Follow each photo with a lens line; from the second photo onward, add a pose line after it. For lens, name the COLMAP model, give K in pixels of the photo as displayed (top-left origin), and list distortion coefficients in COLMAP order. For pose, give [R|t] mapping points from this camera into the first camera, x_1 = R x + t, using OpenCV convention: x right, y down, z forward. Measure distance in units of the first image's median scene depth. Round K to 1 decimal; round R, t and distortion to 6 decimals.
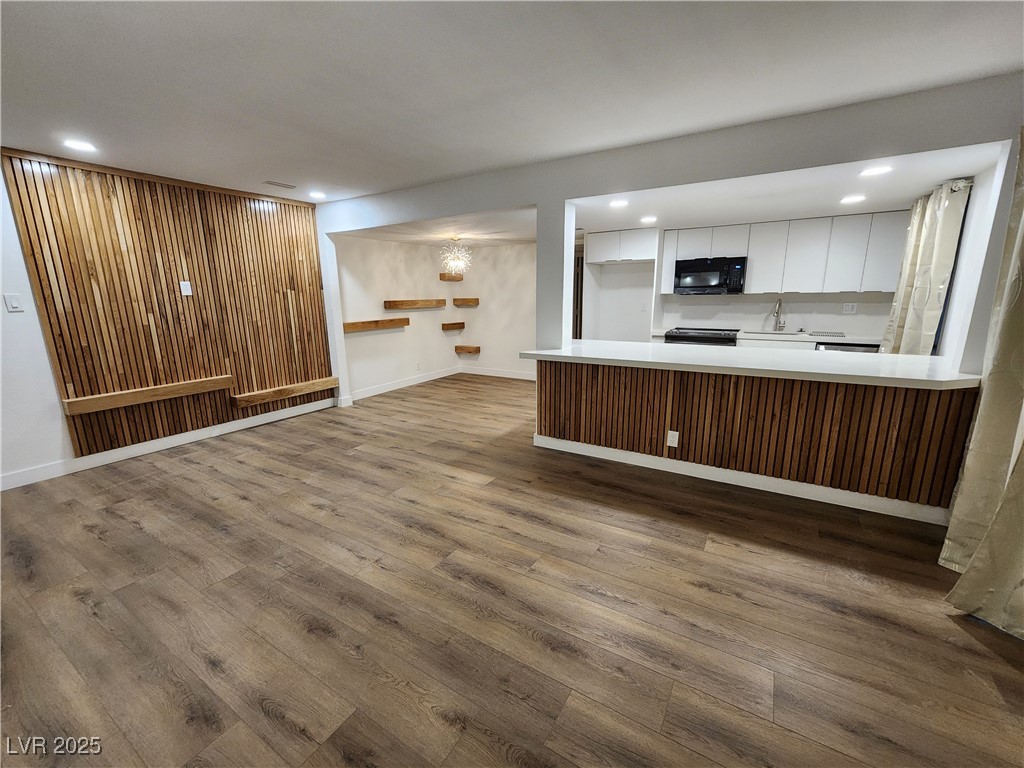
lens RADIAL K [[423.6, 0, 510.6], [0, 423.6, 388.0], [0, 0, 1]] dist [-0.000742, 0.000300]
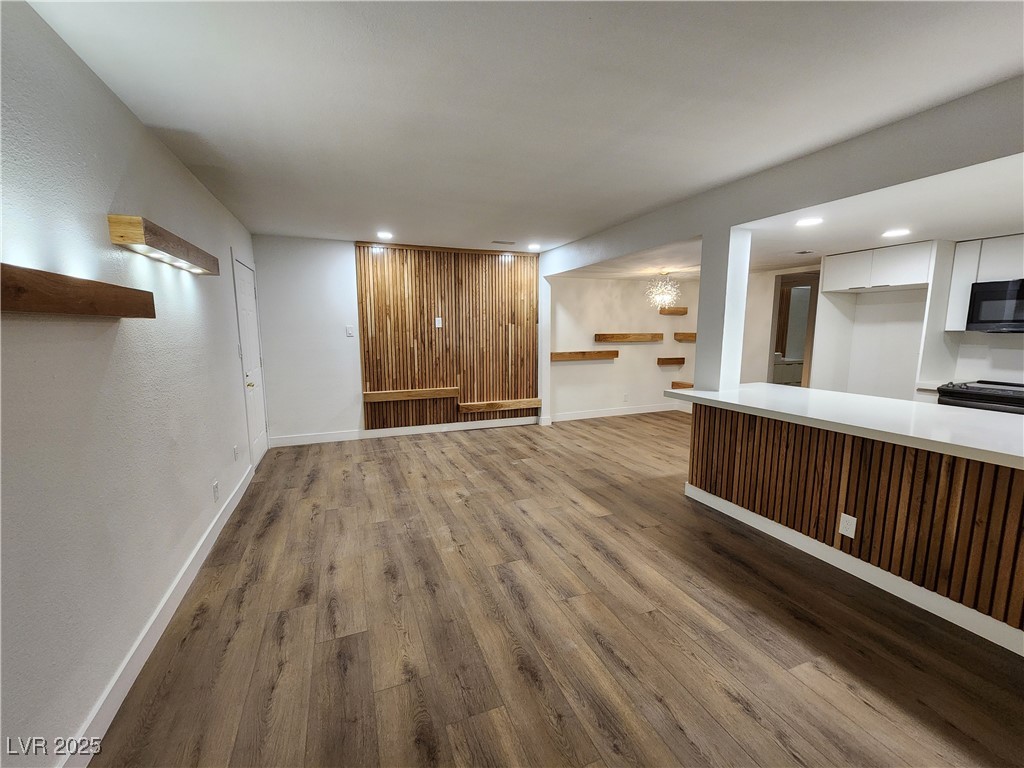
lens RADIAL K [[423.6, 0, 510.6], [0, 423.6, 388.0], [0, 0, 1]] dist [-0.000742, 0.000300]
pose [[0.802040, 0.092644, -0.590042, 0.287490], [-0.136818, 0.990126, -0.030512, -0.012348], [0.581389, 0.105200, 0.806796, 0.036200]]
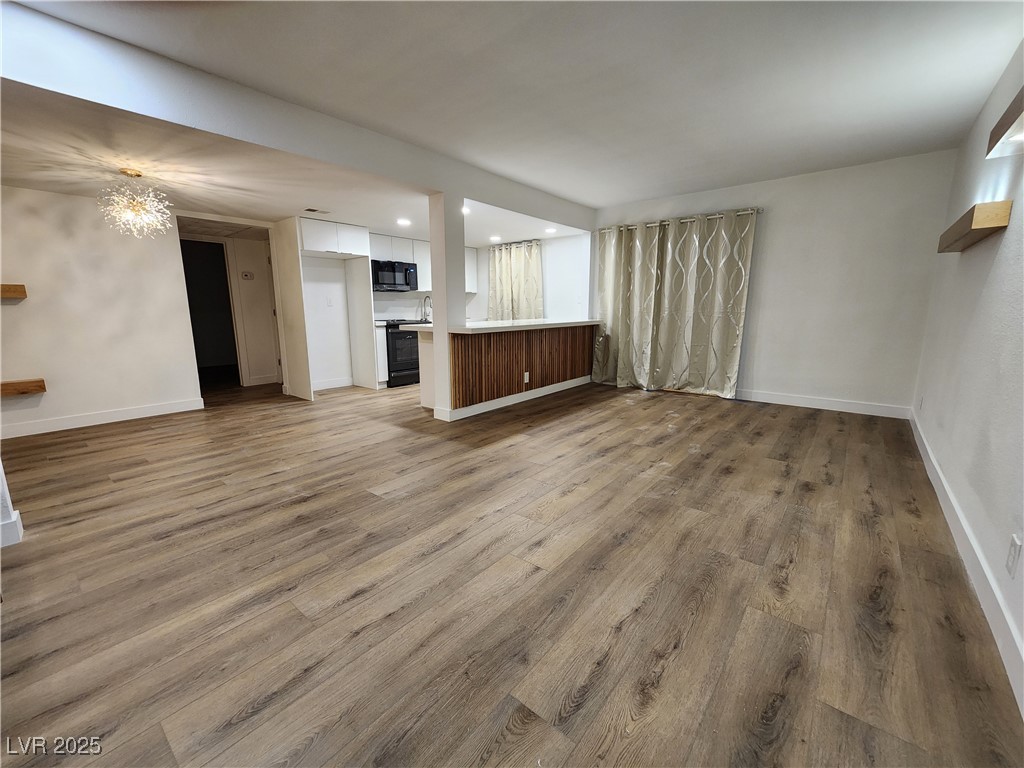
lens RADIAL K [[423.6, 0, 510.6], [0, 423.6, 388.0], [0, 0, 1]] dist [-0.000742, 0.000300]
pose [[0.135726, -0.173300, 0.975472, -1.000359], [0.222063, 0.964854, 0.140516, -0.063665], [-0.965539, 0.197545, 0.169439, 0.709317]]
